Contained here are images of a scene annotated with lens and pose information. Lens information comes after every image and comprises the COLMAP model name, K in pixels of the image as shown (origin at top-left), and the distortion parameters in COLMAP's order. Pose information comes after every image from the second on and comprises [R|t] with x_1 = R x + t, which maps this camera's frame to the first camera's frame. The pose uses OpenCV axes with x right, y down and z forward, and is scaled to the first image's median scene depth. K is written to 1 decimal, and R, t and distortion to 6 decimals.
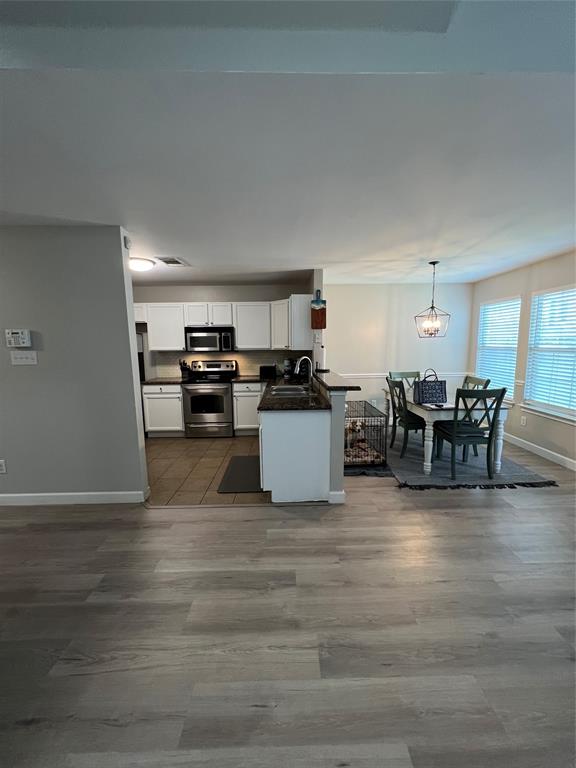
lens RADIAL K [[305.1, 0, 288.2], [0, 305.1, 383.4], [0, 0, 1]] dist [-0.000536, 0.000182]
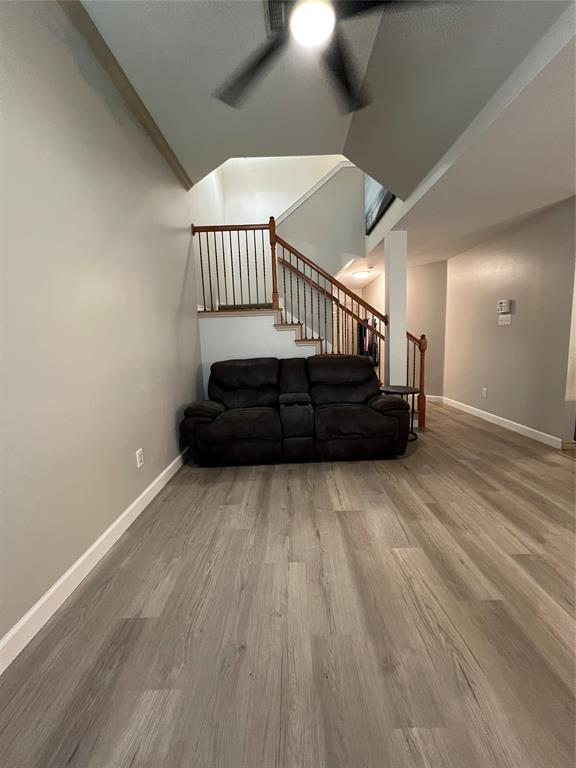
lens RADIAL K [[305.1, 0, 288.9], [0, 305.1, 384.7], [0, 0, 1]] dist [-0.000536, 0.000182]
pose [[-0.026758, 0.152482, -0.987944, 0.679452], [-0.093237, 0.983609, 0.154338, 0.096198], [0.995284, 0.096243, -0.012102, 0.030610]]
